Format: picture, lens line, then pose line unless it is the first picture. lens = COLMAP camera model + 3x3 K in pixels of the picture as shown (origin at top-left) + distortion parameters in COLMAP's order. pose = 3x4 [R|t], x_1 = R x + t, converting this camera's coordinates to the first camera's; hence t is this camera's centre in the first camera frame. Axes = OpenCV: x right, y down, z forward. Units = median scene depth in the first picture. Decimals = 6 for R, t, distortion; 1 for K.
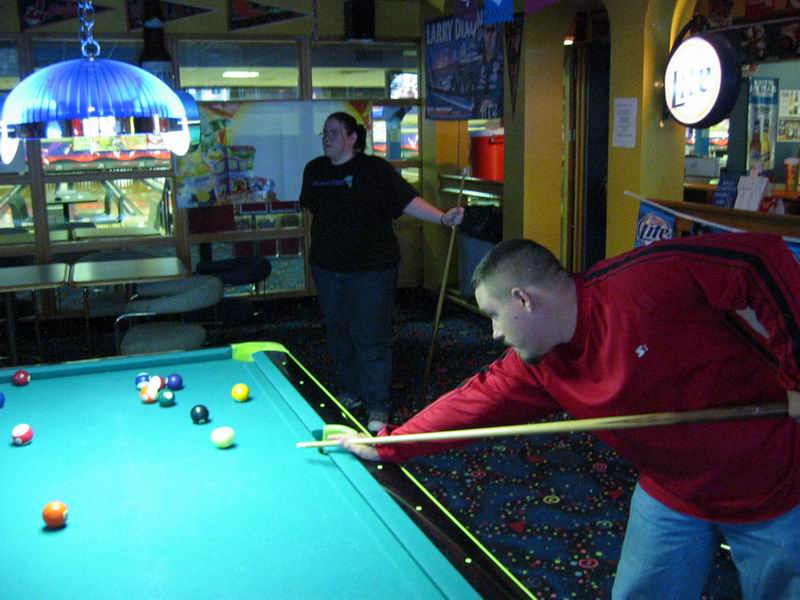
lens RADIAL K [[845.6, 0, 399.6], [0, 845.6, 299.6], [0, 0, 1]] dist [-0.068297, 0.000000]
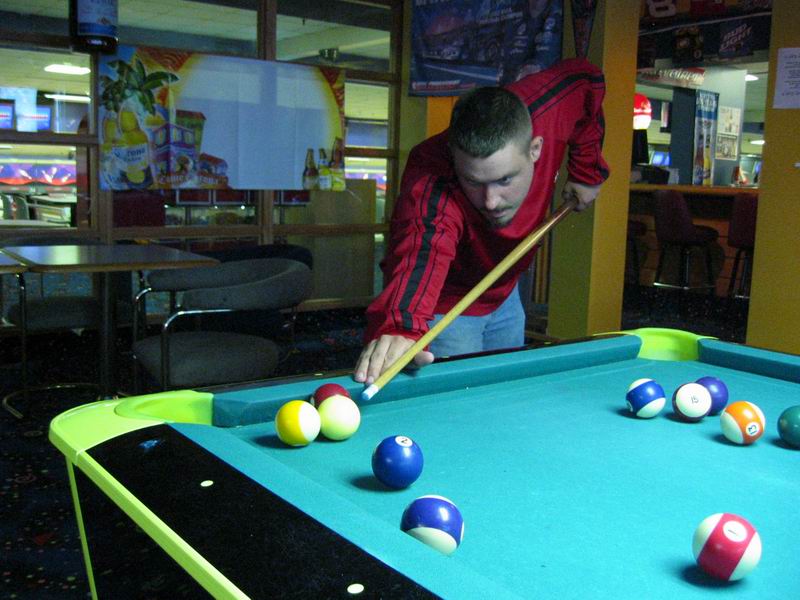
lens RADIAL K [[845.6, 0, 400.3], [0, 845.6, 299.2], [0, 0, 1]] dist [-0.068297, 0.000000]
pose [[0.957668, 0.003594, 0.287852, -0.220058], [0.013368, 0.998288, -0.056937, 0.027788], [-0.287564, 0.058375, 0.955981, 0.247221]]
